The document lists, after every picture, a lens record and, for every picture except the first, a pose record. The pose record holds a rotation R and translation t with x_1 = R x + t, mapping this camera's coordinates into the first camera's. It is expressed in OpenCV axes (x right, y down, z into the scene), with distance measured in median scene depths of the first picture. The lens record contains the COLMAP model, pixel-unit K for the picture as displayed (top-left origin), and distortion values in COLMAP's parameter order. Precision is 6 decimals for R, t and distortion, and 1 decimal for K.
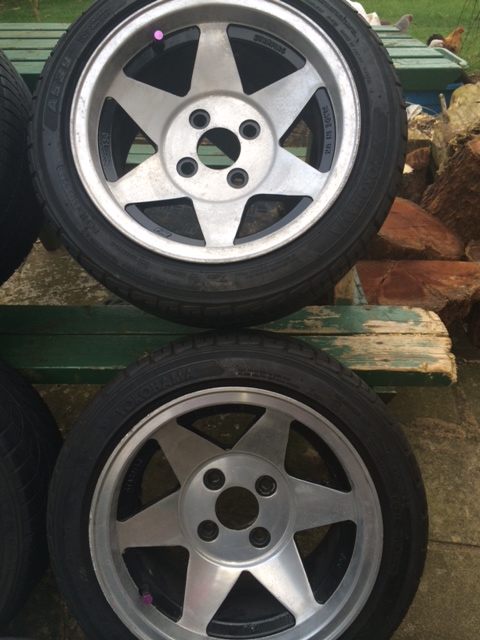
lens RADIAL K [[552.0, 0, 241.7], [0, 552.0, 318.6], [0, 0, 1]] dist [0.075882, -0.101160]
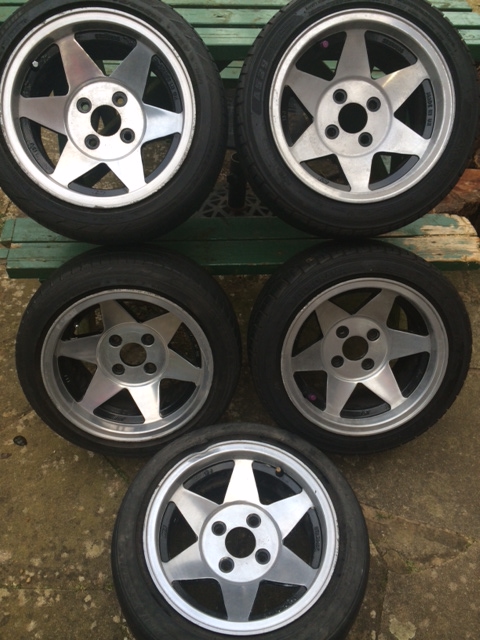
lens RADIAL K [[552.0, 0, 240.6], [0, 552.0, 320.6], [0, 0, 1]] dist [0.075882, -0.101160]
pose [[0.996386, -0.031056, 0.079055, -0.497349], [0.011406, 0.971249, 0.237792, -0.142870], [-0.084167, -0.236031, 0.968094, -0.578116]]
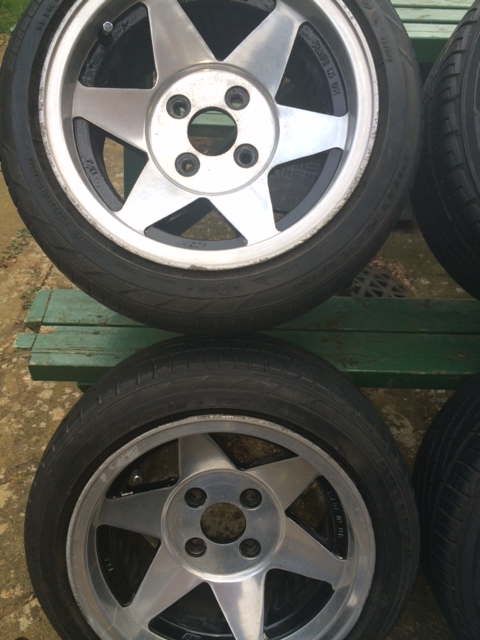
lens RADIAL K [[552.0, 0, 238.7], [0, 552.0, 314.5], [0, 0, 1]] dist [0.075882, -0.101160]
pose [[0.999578, 0.016704, 0.023786, -0.698878], [-0.018447, 0.997009, 0.075055, -0.084093], [-0.022461, -0.075462, 0.996896, 0.117417]]
